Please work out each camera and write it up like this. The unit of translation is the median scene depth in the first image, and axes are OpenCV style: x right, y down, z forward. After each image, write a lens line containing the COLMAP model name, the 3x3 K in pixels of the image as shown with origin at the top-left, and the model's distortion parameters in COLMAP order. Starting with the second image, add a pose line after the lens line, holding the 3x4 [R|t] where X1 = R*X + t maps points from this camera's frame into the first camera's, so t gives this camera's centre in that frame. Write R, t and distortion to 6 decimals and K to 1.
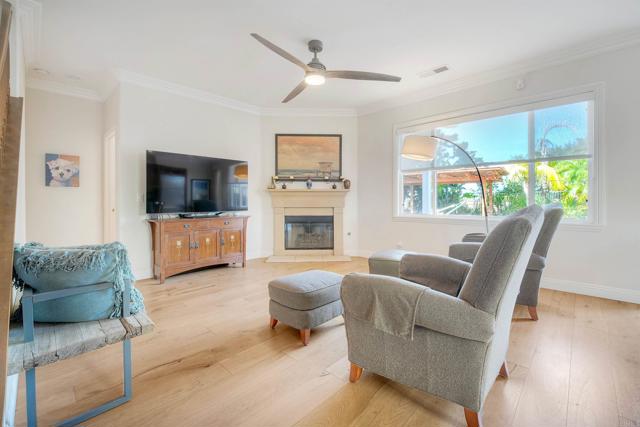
lens RADIAL K [[277.4, 0, 326.5], [0, 277.4, 206.2], [0, 0, 1]] dist [0.002045, 0.000317]
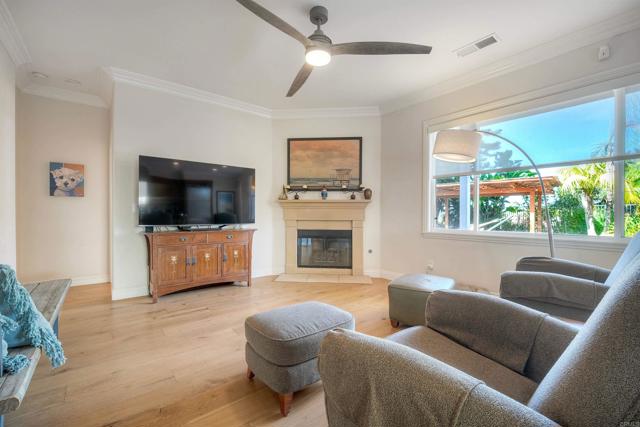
lens RADIAL K [[274.0, 0, 321.7], [0, 274.0, 217.4], [0, 0, 1]] dist [-0.001264, -0.000342]
pose [[0.991547, 0.007341, -0.129539, 0.049301], [-0.008646, 0.999917, -0.009515, 0.003470], [0.129458, 0.010554, 0.991529, 0.157419]]
